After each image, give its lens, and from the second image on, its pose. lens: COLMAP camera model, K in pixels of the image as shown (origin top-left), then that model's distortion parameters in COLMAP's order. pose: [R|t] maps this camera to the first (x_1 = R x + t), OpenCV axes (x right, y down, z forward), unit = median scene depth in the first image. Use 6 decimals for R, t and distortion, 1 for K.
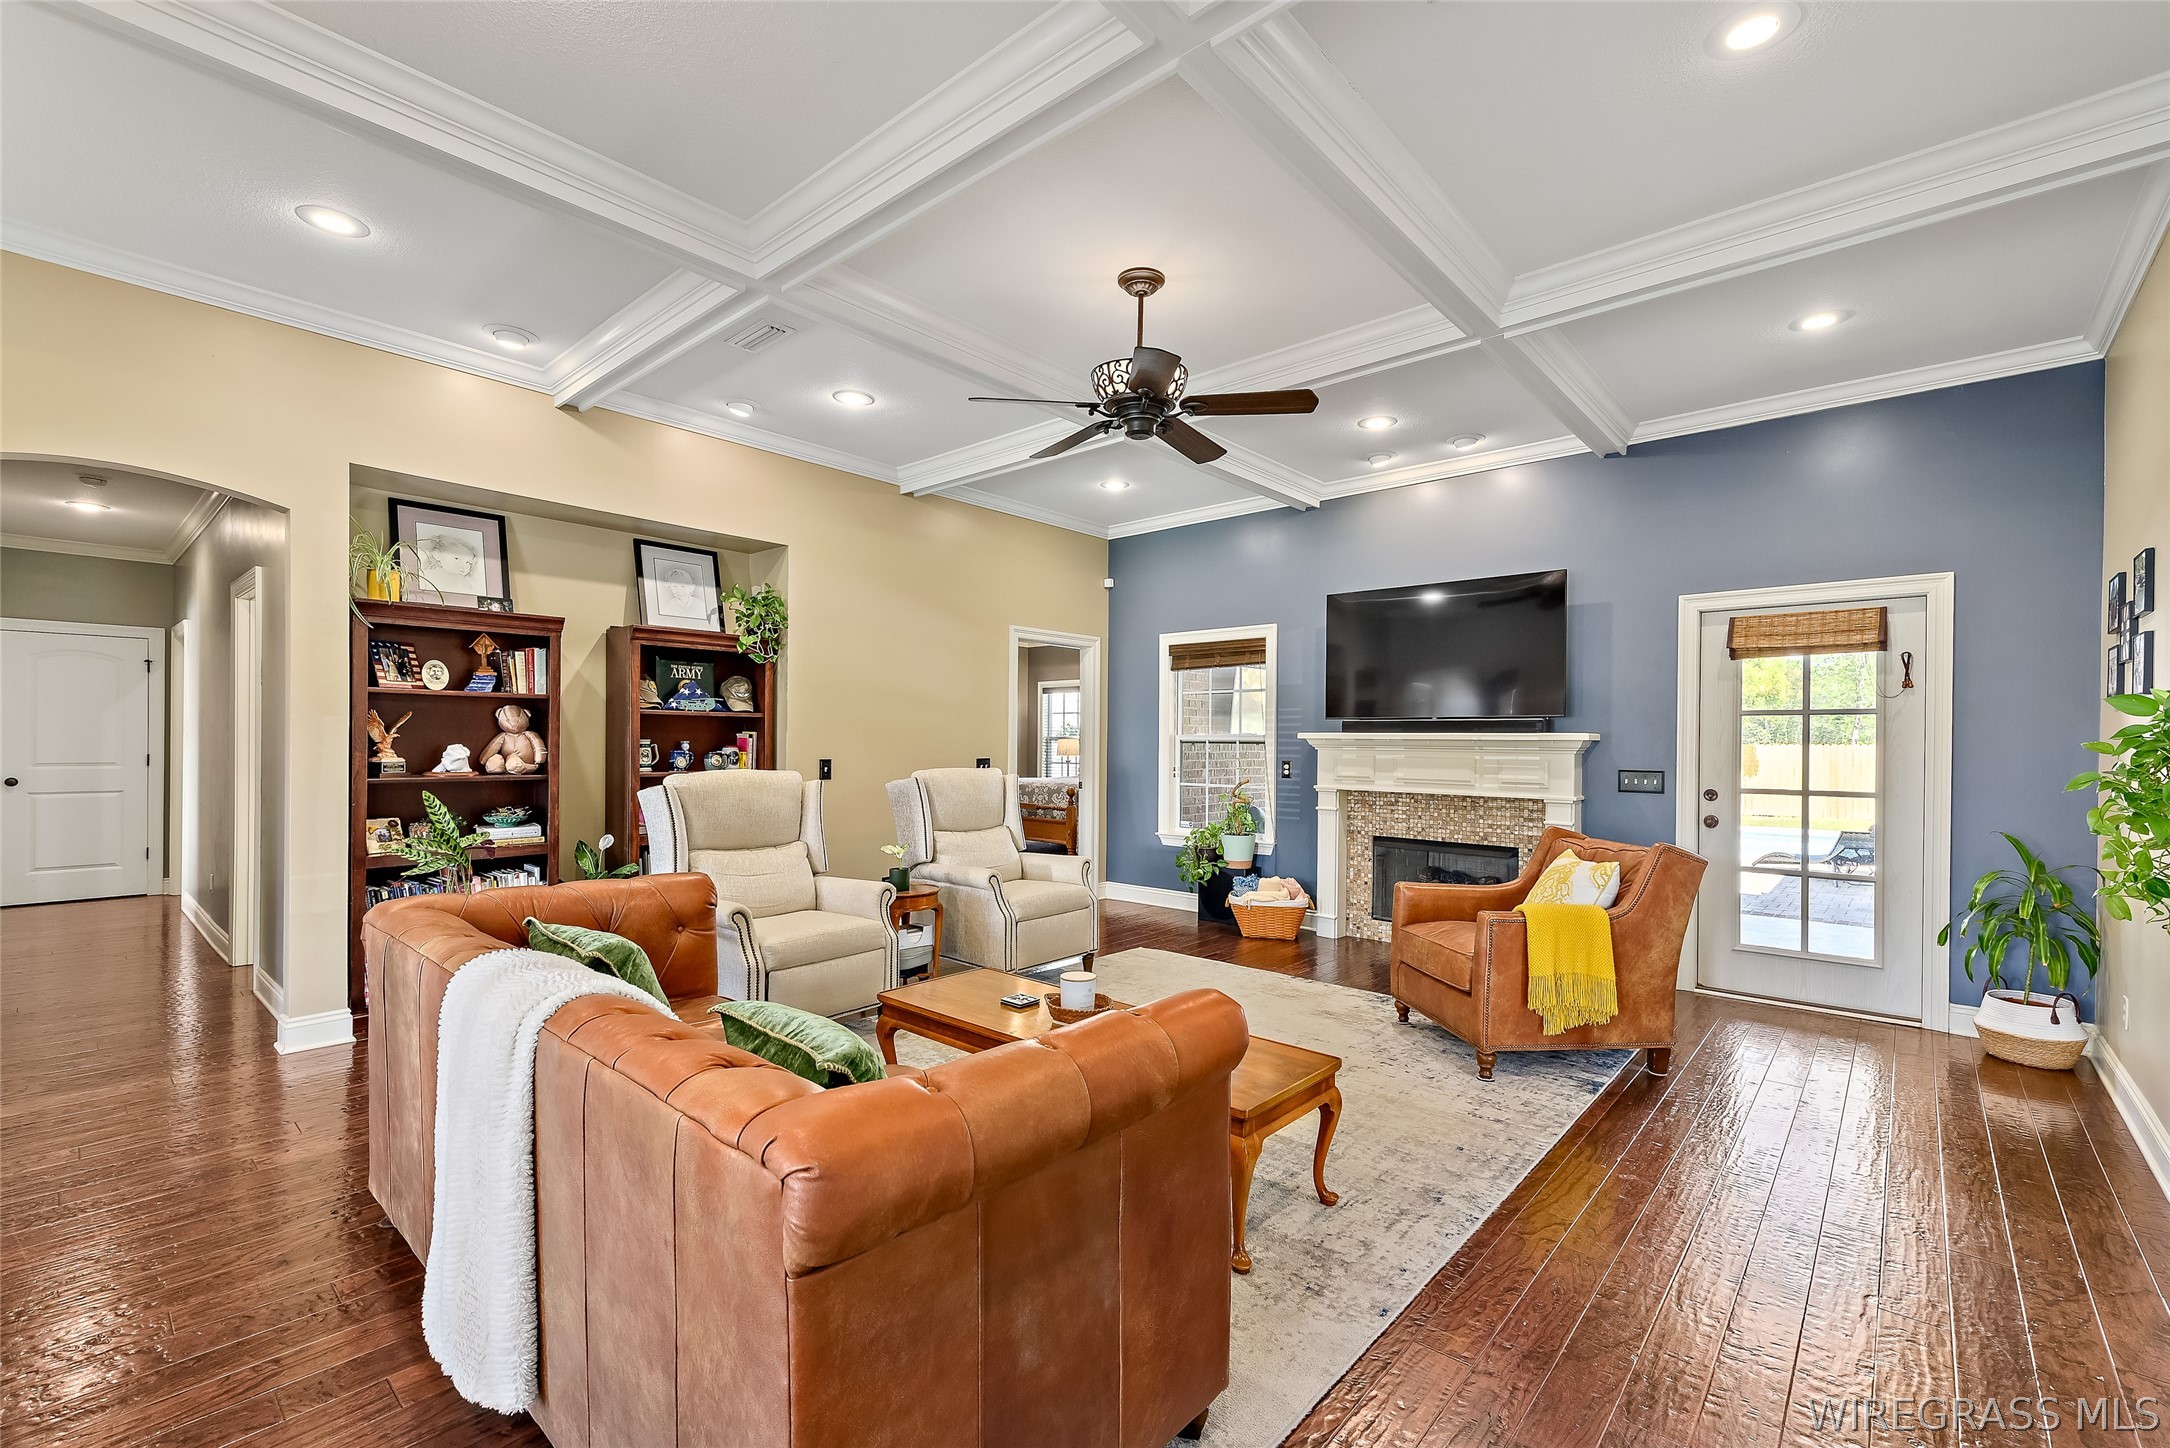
lens RADIAL K [[920.8, 0, 1119.3], [0, 920.8, 741.2], [0, 0, 1]] dist [0.000906, 0.000066]
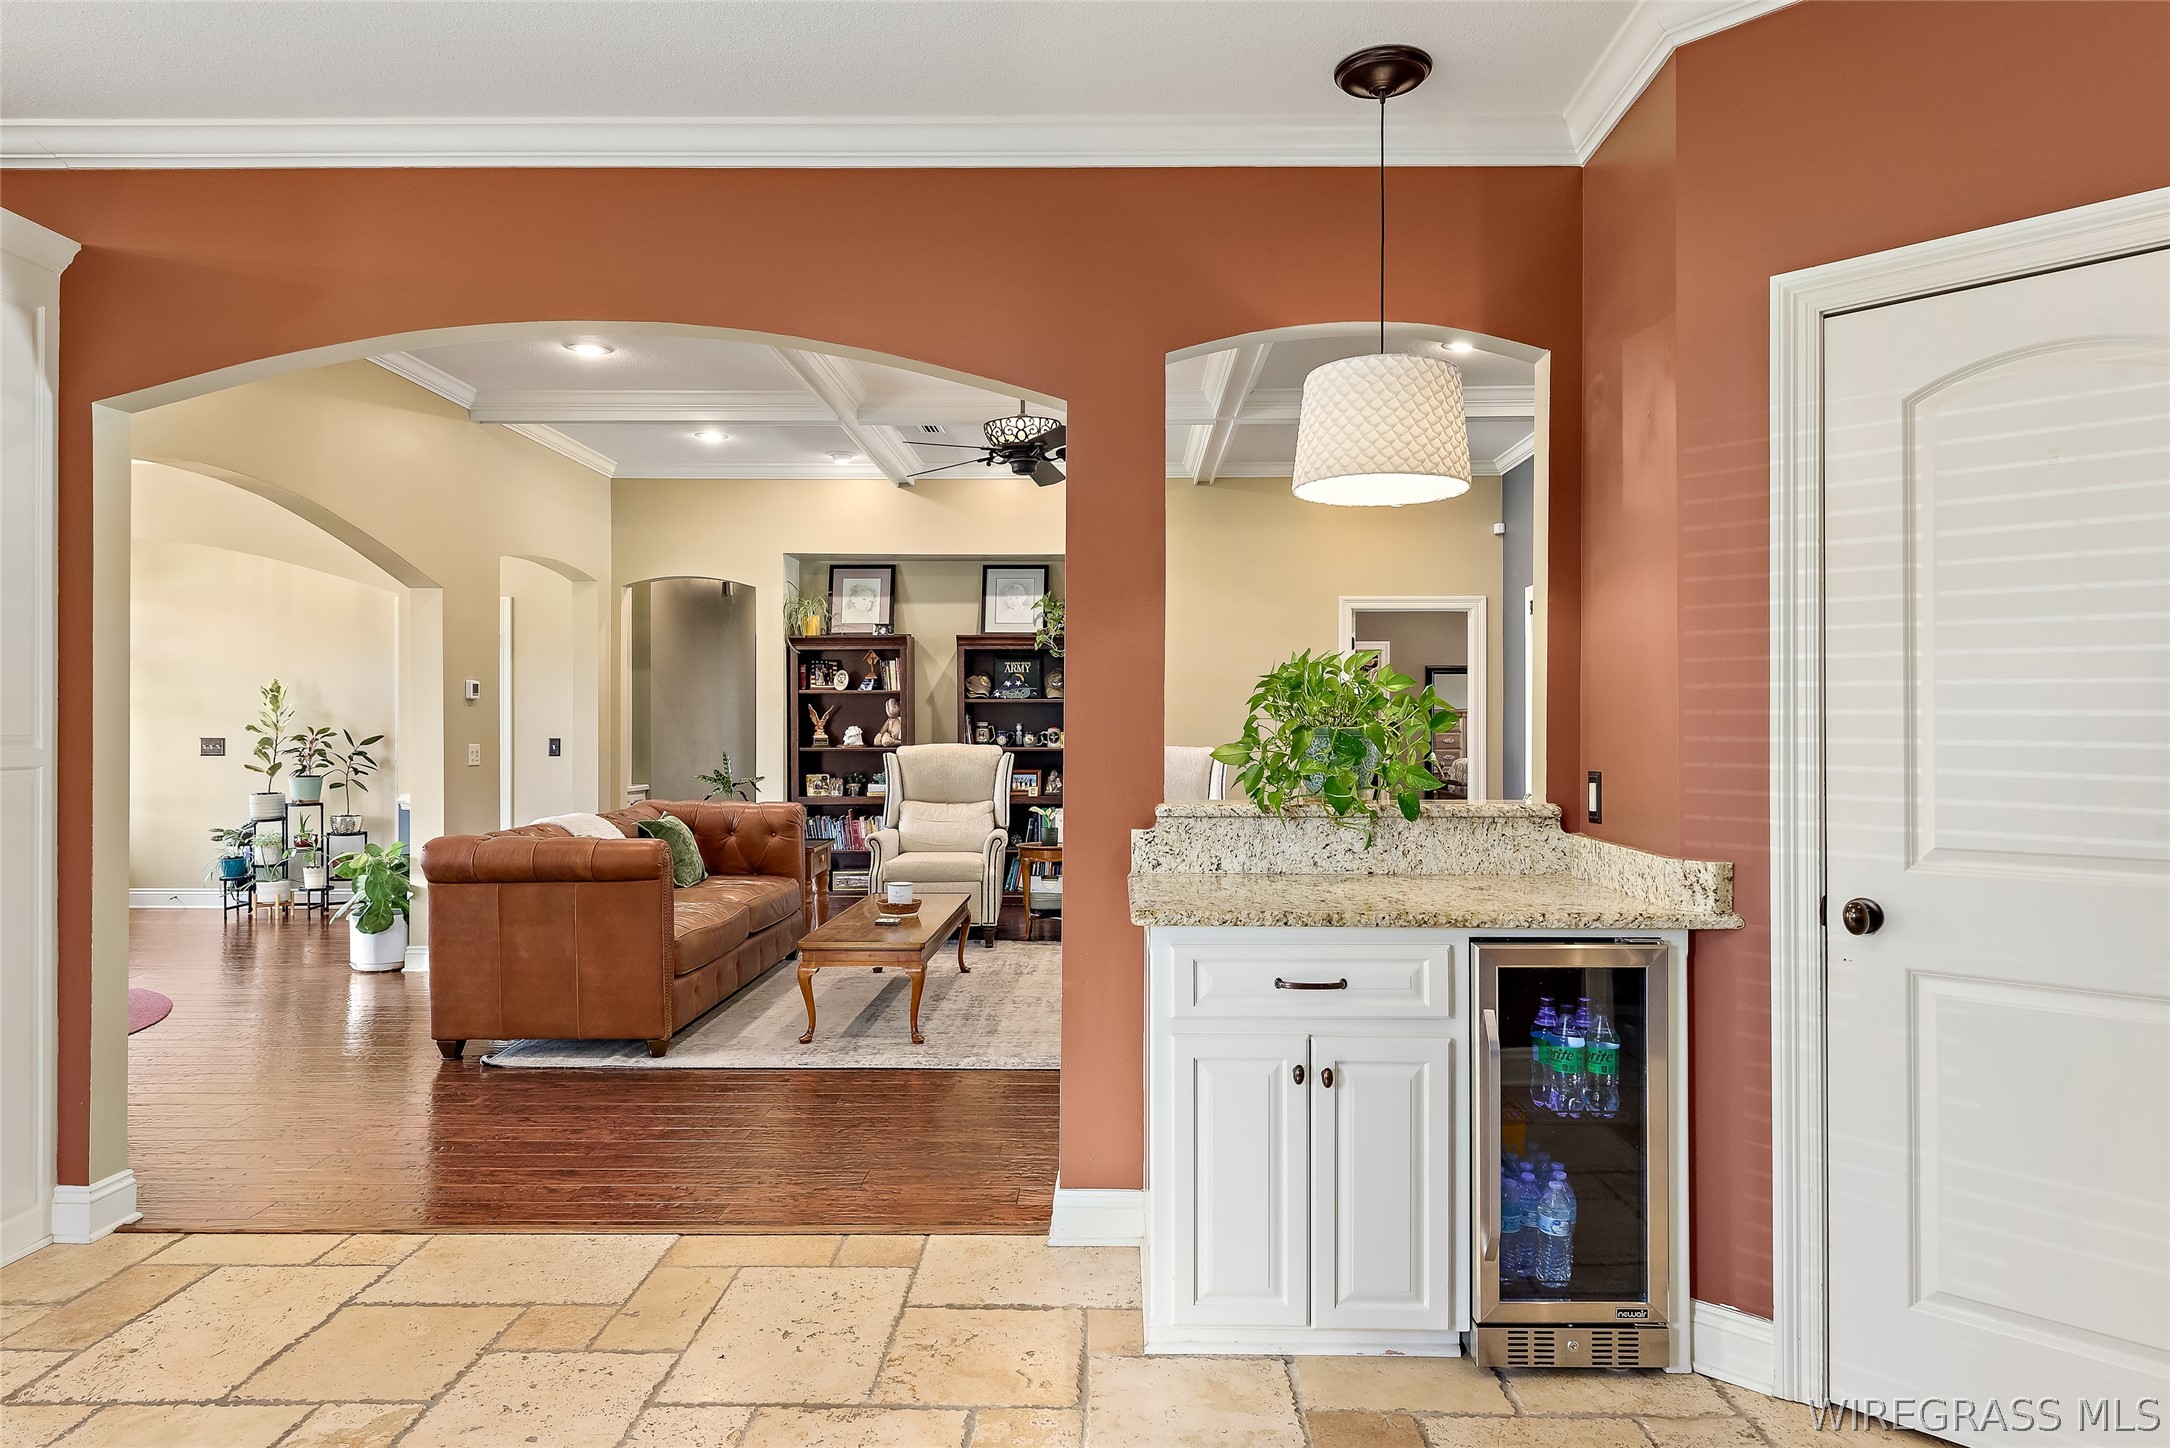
lens RADIAL K [[1310.4, 0, 1095.8], [0, 1310.4, 722.1], [0, 0, 1]] dist [0.007102, -0.000424]
pose [[0.625089, -0.010126, -0.780488, 1.118173], [0.003958, 0.999944, -0.009803, 0.017944], [0.780544, 0.003038, 0.625094, -0.014826]]
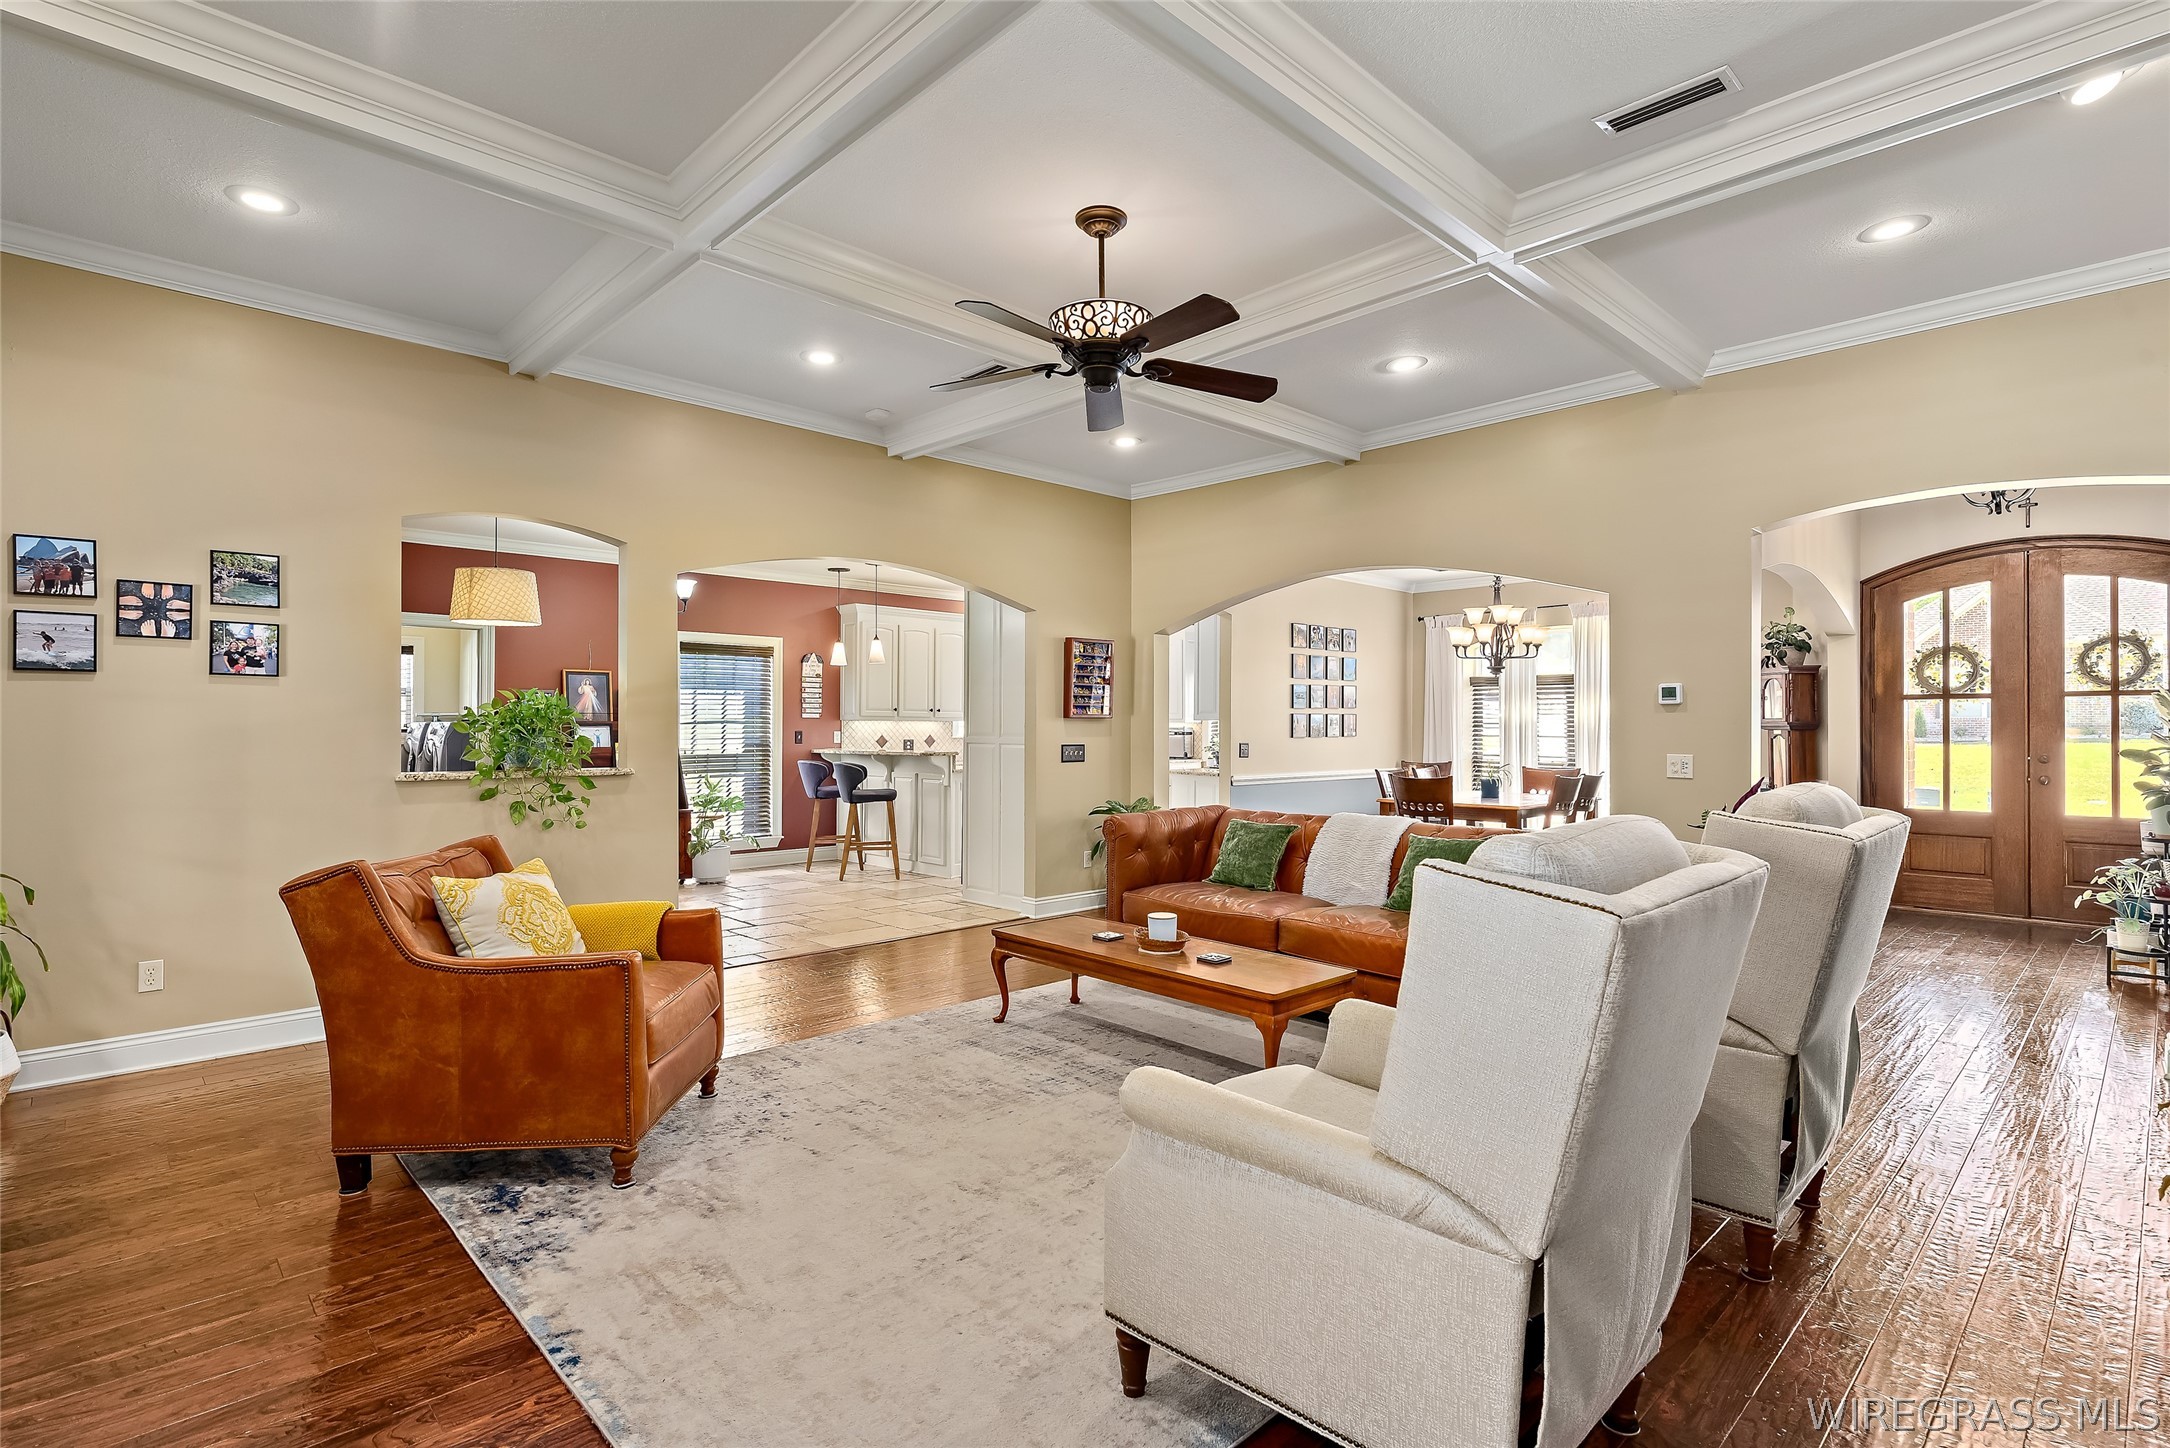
lens RADIAL K [[1022.8, 0, 1085.0], [0, 1022.8, 724.0], [0, 0, 1]] dist [-0.002030, -0.000631]
pose [[-0.993234, -0.010446, 0.115660, -0.063531], [-0.010435, 0.999945, 0.000706, -0.000332], [-0.115661, -0.000505, -0.993289, 1.535877]]
